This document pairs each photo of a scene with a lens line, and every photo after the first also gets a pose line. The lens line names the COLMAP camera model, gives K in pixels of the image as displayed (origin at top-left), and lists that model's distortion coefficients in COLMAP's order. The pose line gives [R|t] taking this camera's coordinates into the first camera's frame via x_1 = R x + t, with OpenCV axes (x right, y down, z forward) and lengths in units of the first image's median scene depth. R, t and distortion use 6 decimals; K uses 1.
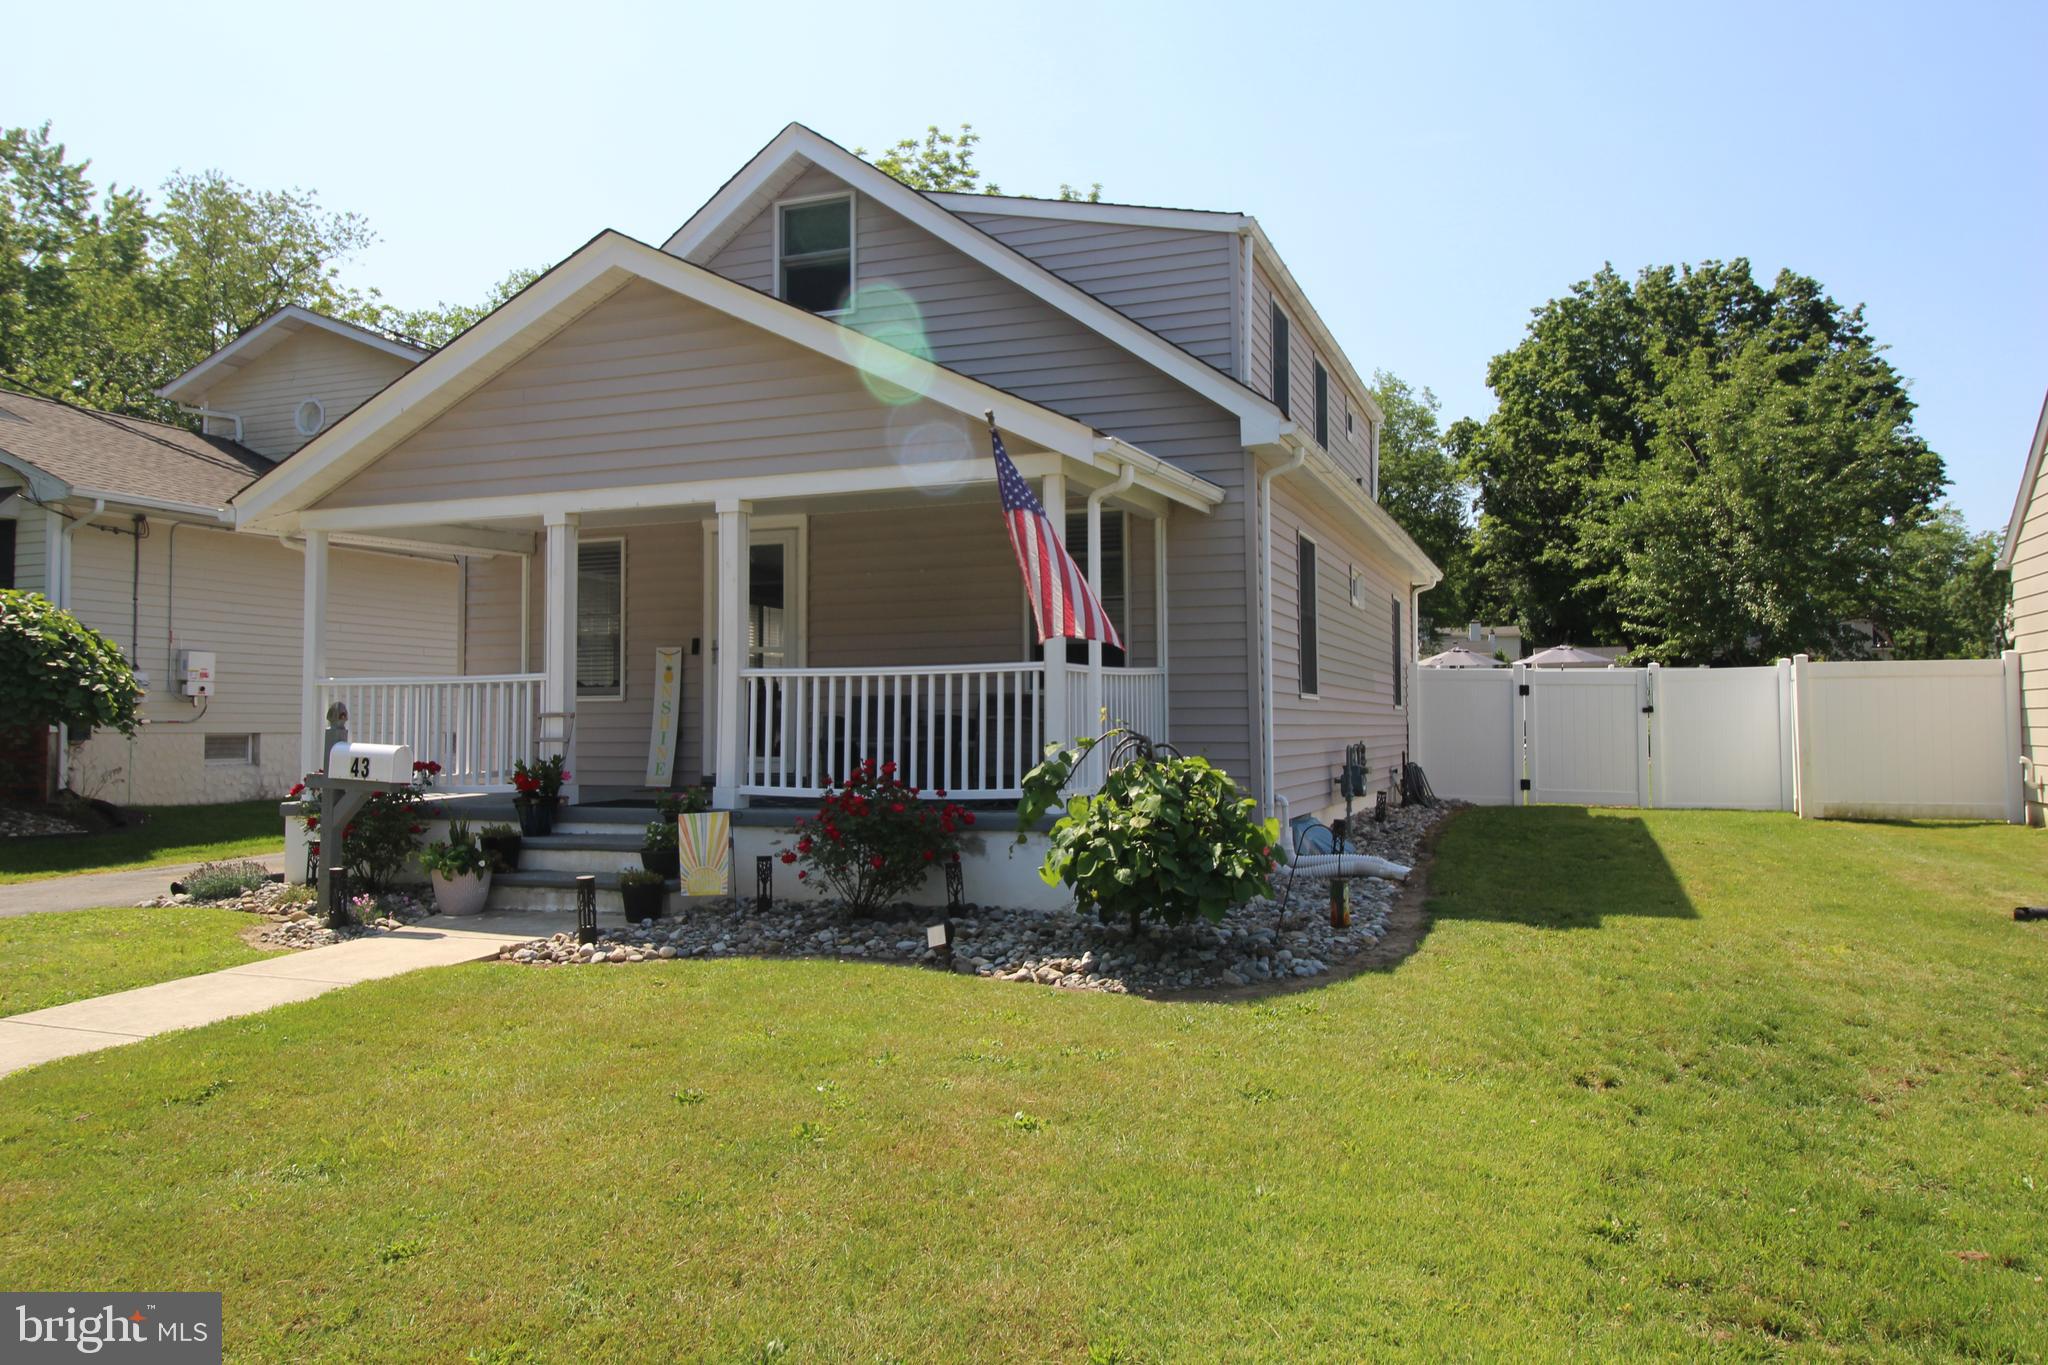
lens RADIAL K [[1446.4, 0, 1026.2], [0, 1446.4, 659.7], [0, 0, 1]] dist [0.006367, -0.003244]
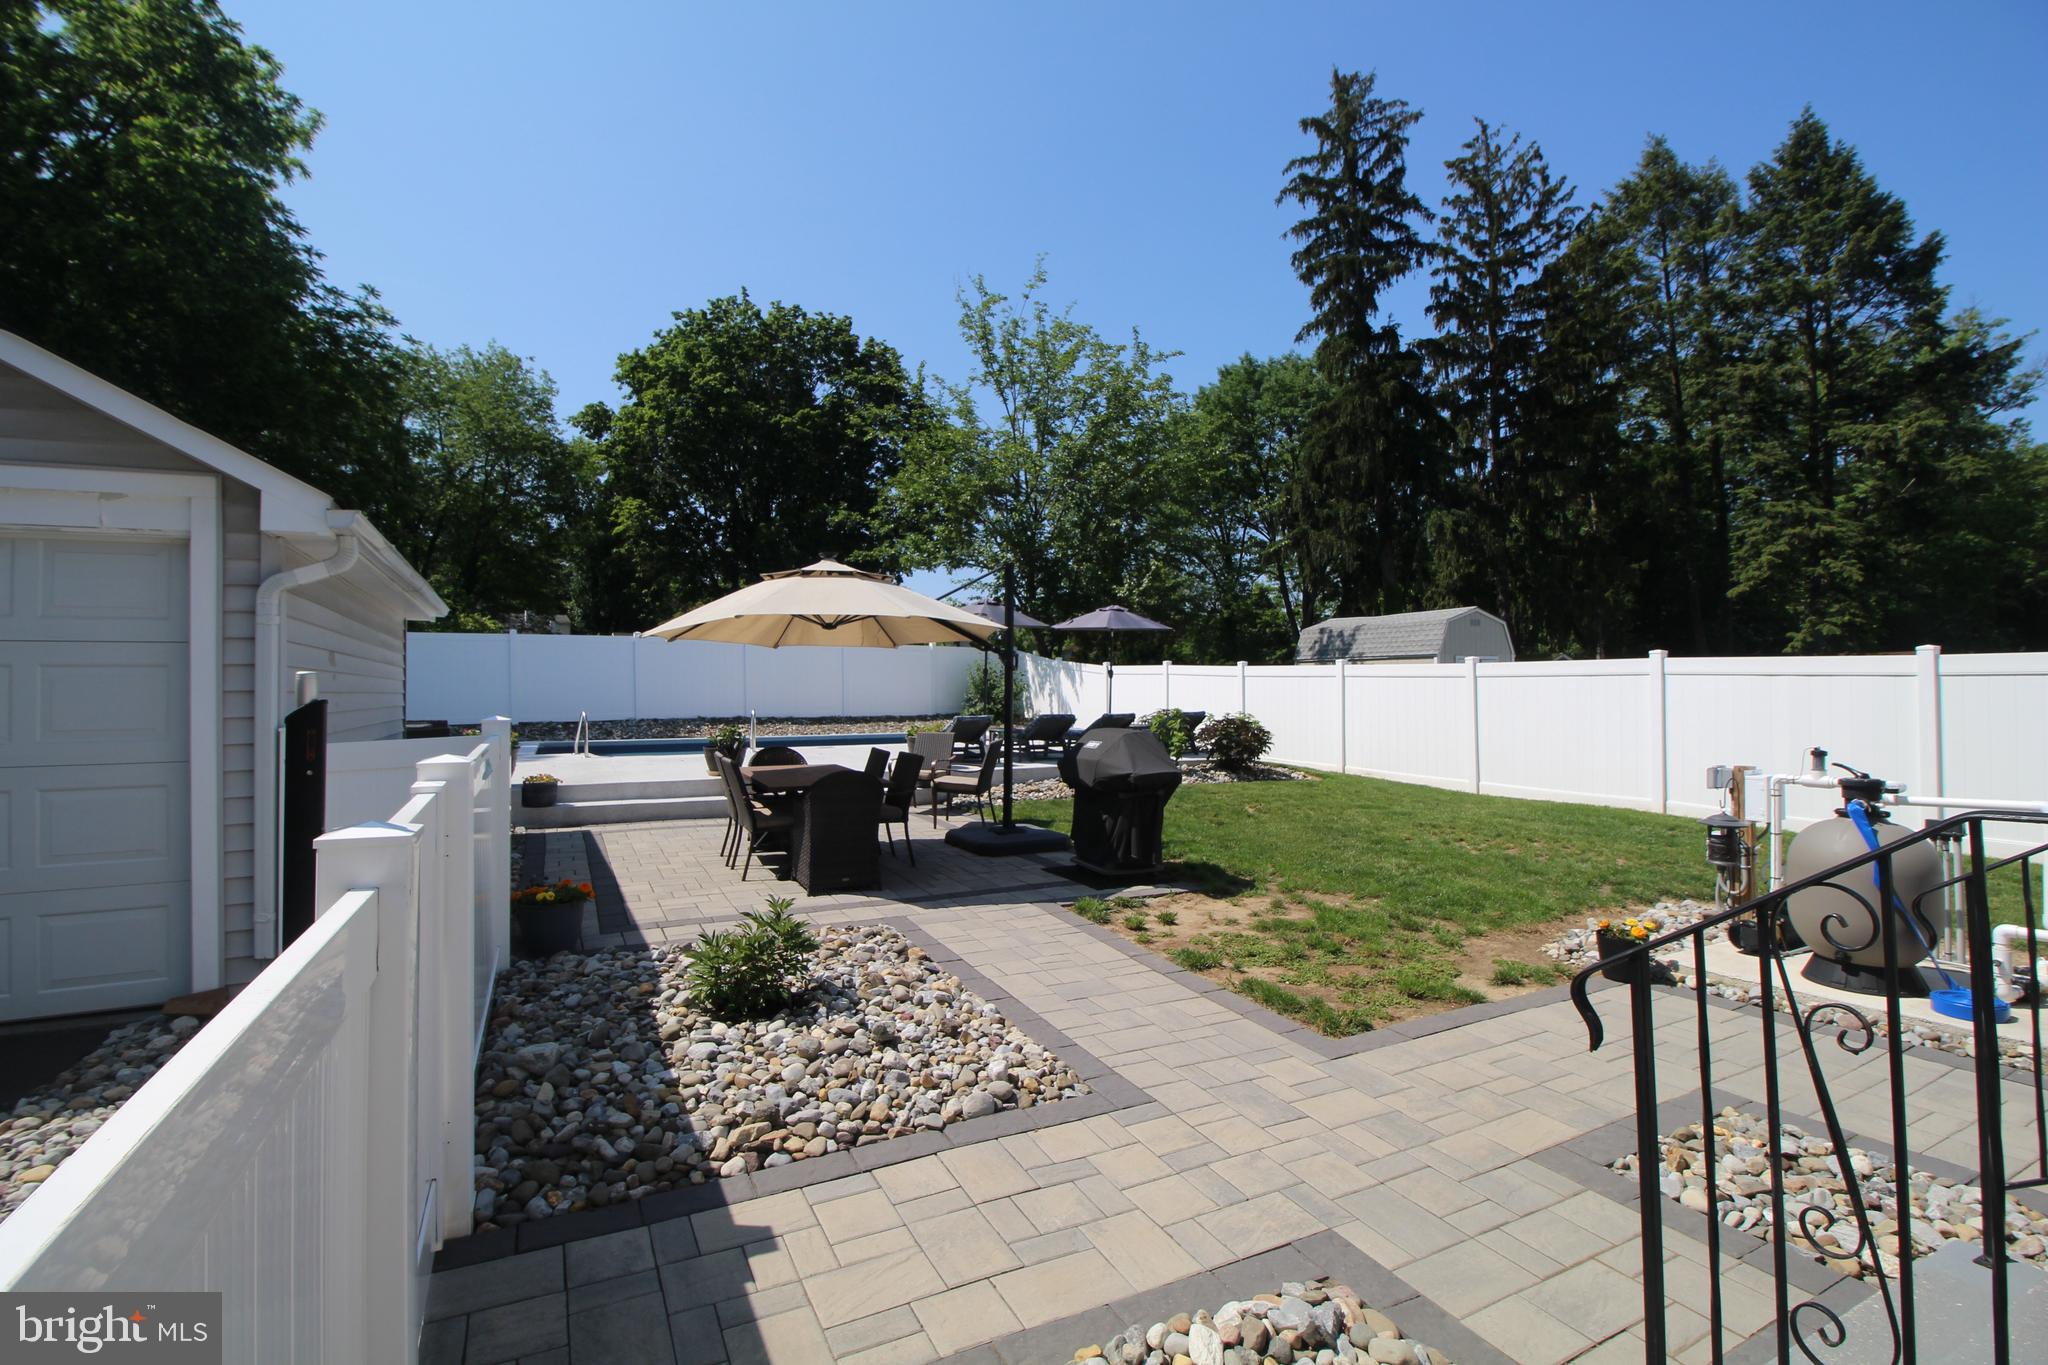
lens RADIAL K [[940.5, 0, 1028.1], [0, 940.5, 679.4], [0, 0, 1]] dist [0.003948, -0.015174]
pose [[0.658063, 0.014257, 0.752828, 0.009040], [-0.036720, 0.999239, 0.013175, 0.016873], [-0.752067, -0.036314, 0.658086, 0.618259]]
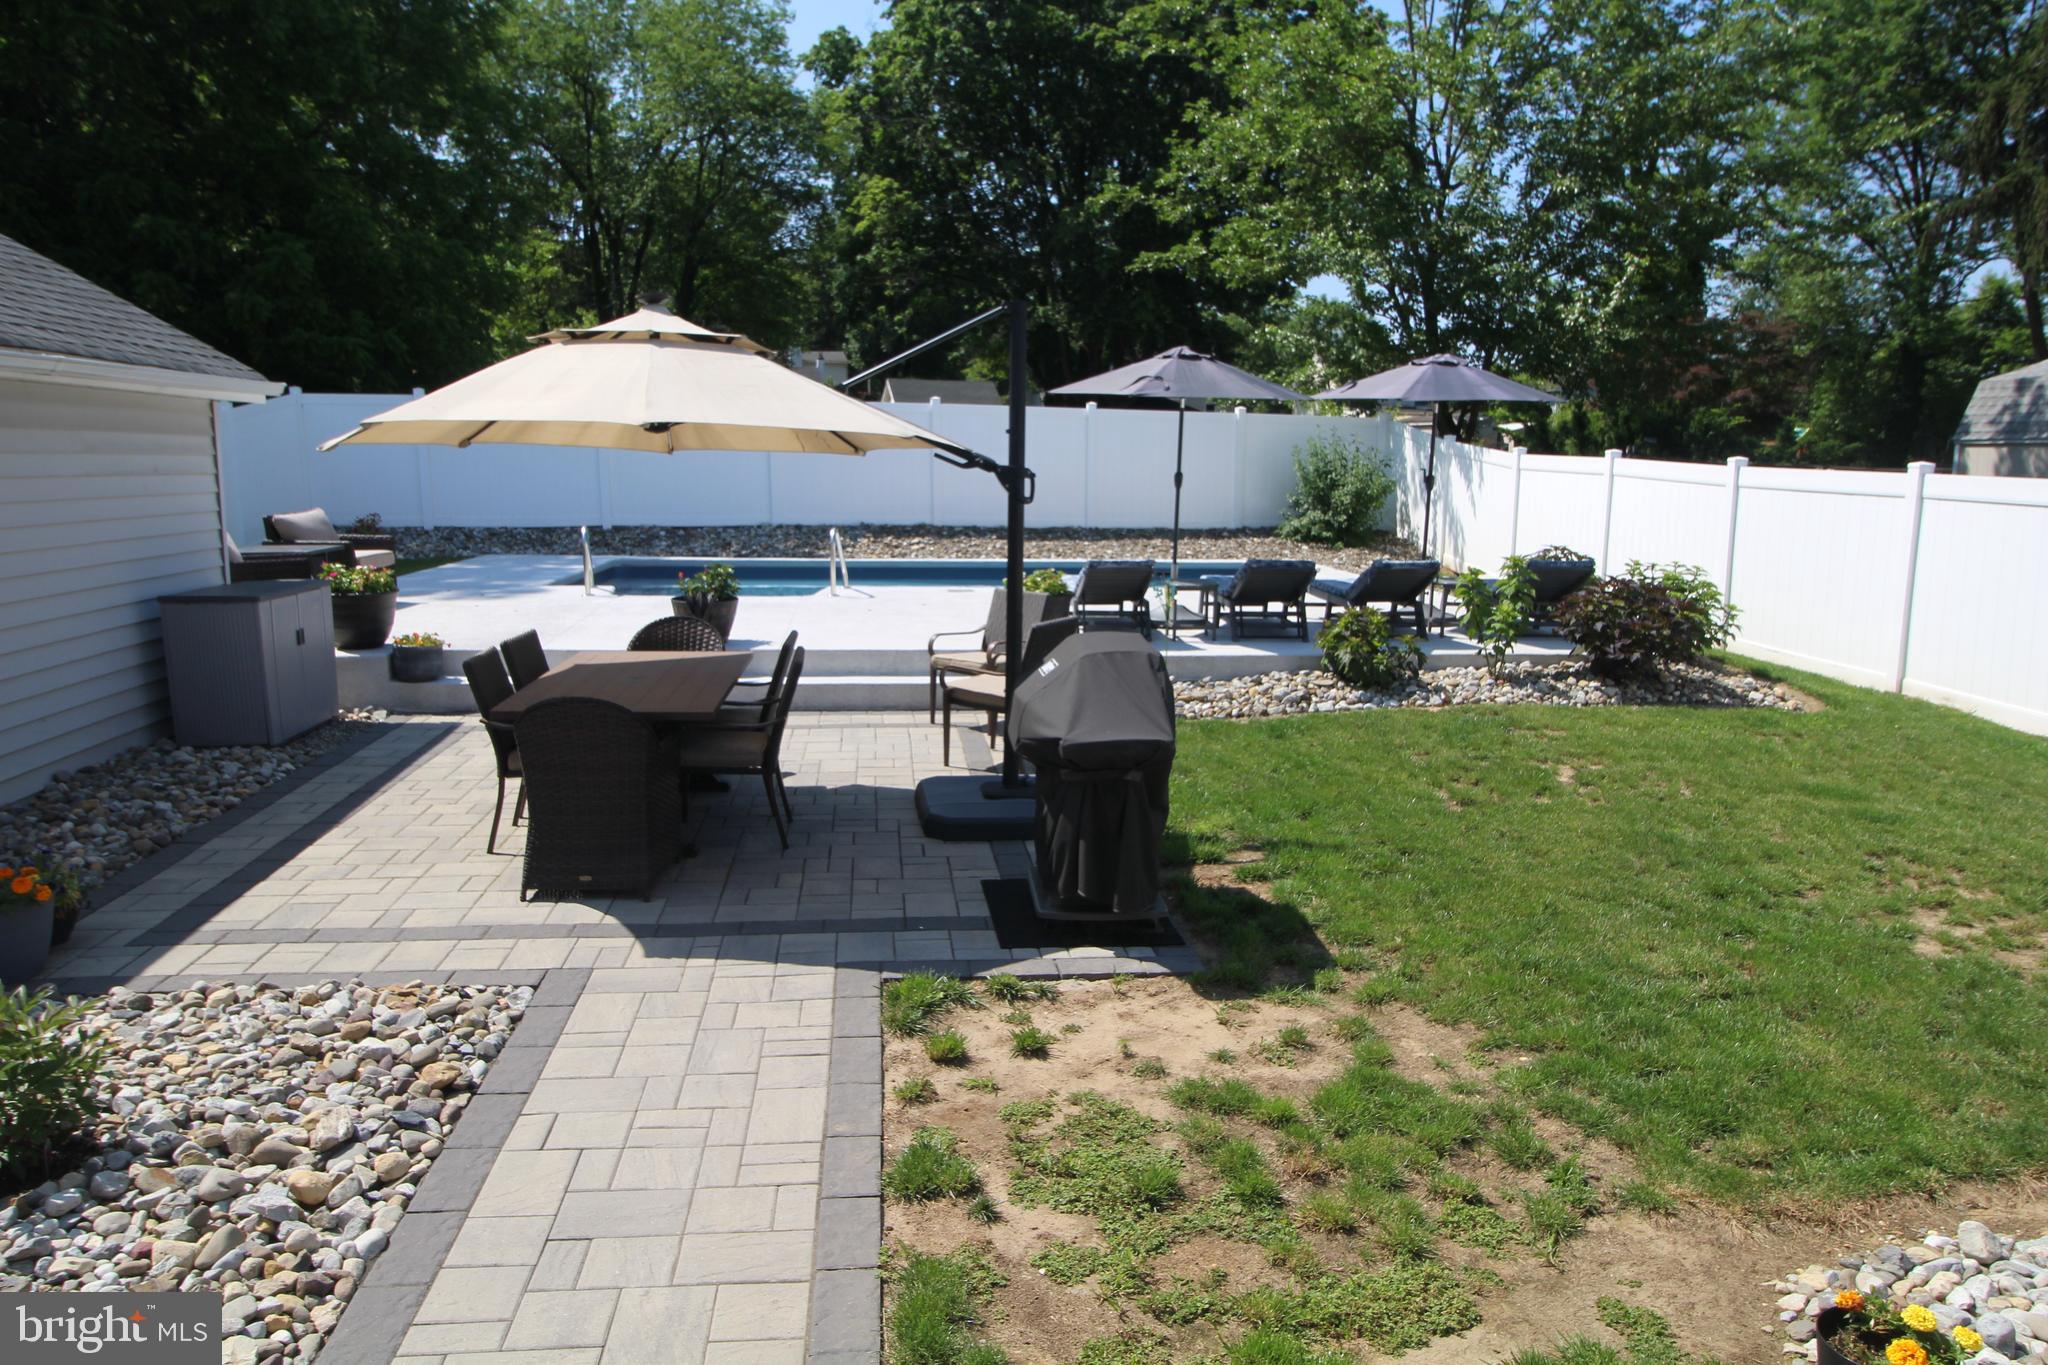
lens RADIAL K [[1446.4, 0, 1026.2], [0, 1446.4, 659.7], [0, 0, 1]] dist [0.006367, -0.003244]
pose [[0.878813, -0.046174, 0.474927, 0.081575], [-0.042418, 0.983807, 0.174140, 0.005583], [-0.475277, -0.173182, 0.862624, 0.604003]]
